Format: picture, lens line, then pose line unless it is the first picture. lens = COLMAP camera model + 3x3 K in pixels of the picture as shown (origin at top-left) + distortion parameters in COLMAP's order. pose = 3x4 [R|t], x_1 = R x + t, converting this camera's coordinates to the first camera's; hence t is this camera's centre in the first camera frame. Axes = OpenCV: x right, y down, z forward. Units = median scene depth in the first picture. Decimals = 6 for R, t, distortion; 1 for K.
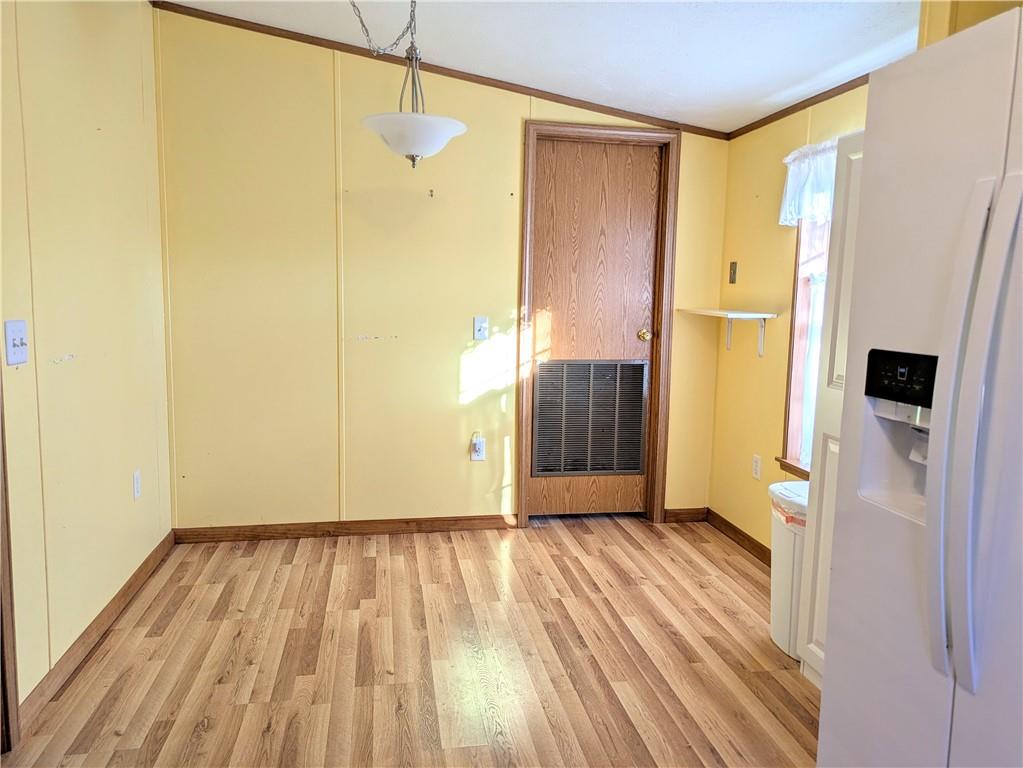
lens RADIAL K [[746.0, 0, 514.5], [0, 746.0, 376.0], [0, 0, 1]] dist [0.043937, -0.007131]
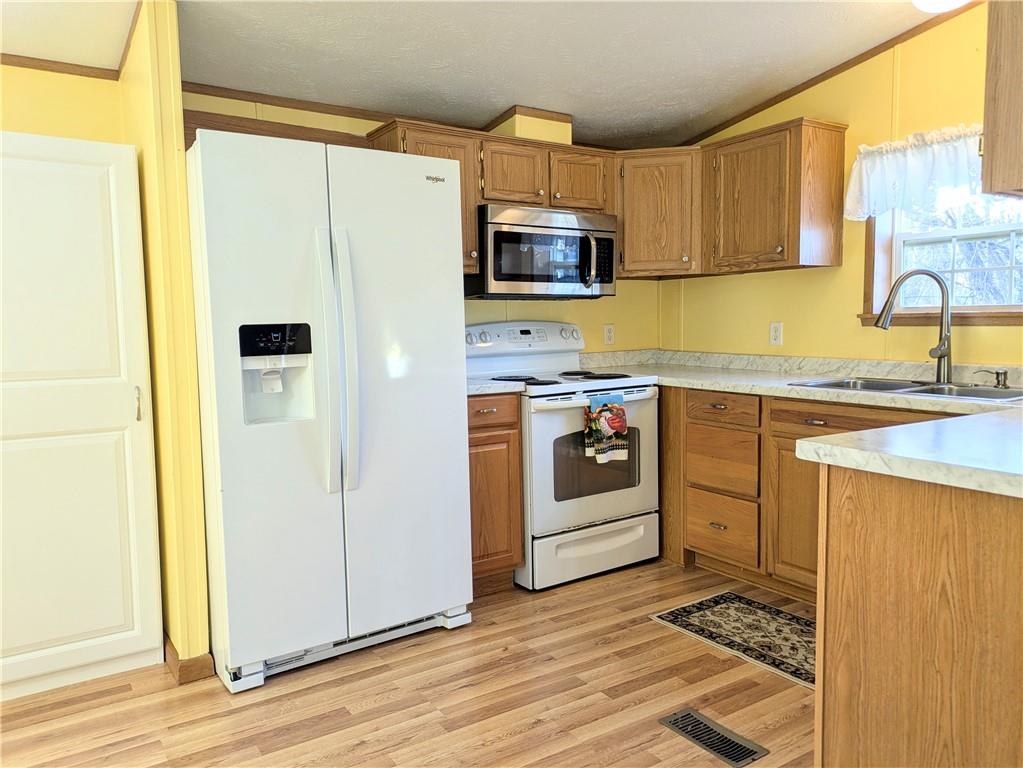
lens RADIAL K [[746.0, 0, 514.5], [0, 746.0, 376.0], [0, 0, 1]] dist [0.043937, -0.007131]
pose [[-0.386162, -0.079140, 0.919030, -1.099385], [0.117860, 0.983914, 0.134250, -0.072363], [-0.914870, 0.160160, -0.370623, 1.070516]]
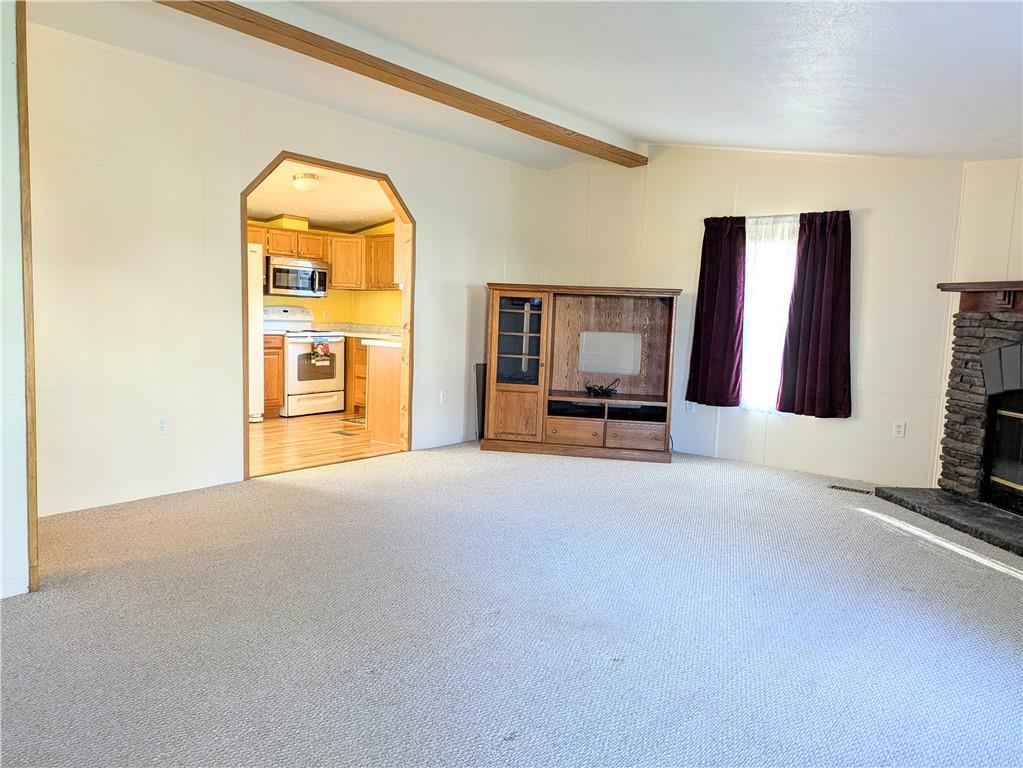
lens RADIAL K [[746.0, 0, 514.5], [0, 746.0, 376.0], [0, 0, 1]] dist [0.043937, -0.007131]
pose [[-0.662420, -0.100994, 0.742294, -3.969329], [0.045414, 0.983635, 0.174357, -0.285983], [-0.747755, 0.149208, -0.646992, 2.420419]]
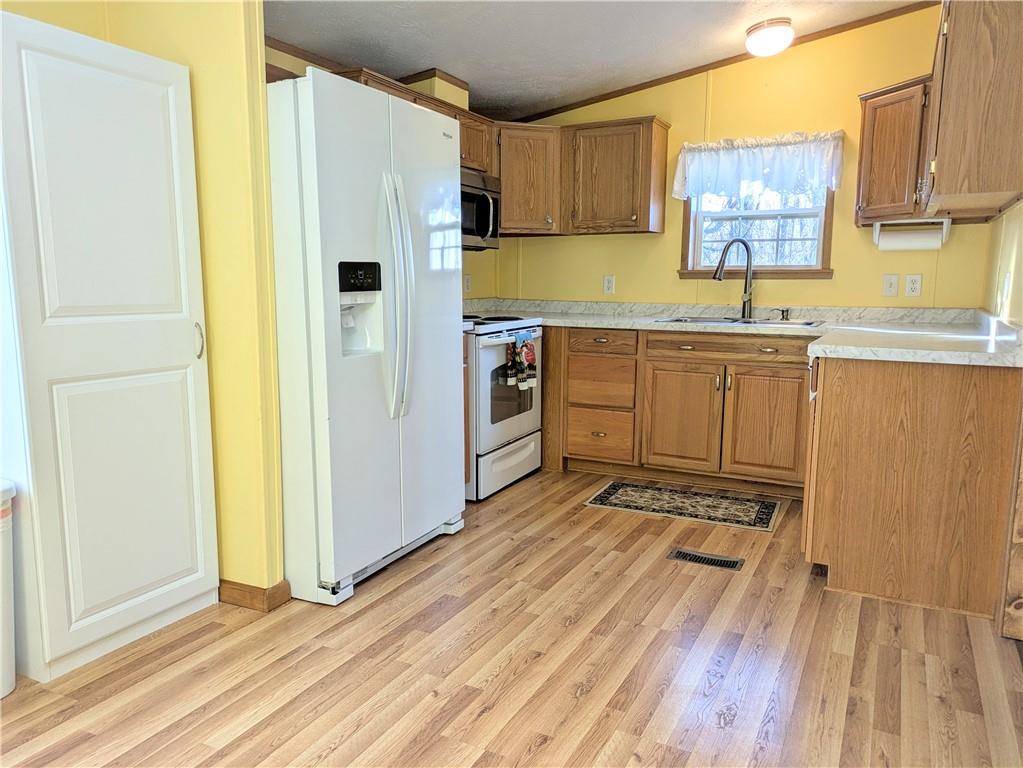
lens RADIAL K [[746.0, 0, 511.5], [0, 746.0, 384.0], [0, 0, 1]] dist [0.063862, -0.002106]
pose [[-0.789933, -0.105490, 0.604051, -0.775570], [0.054603, 0.969077, 0.240642, -0.145258], [-0.610757, 0.223074, -0.759746, 2.019403]]
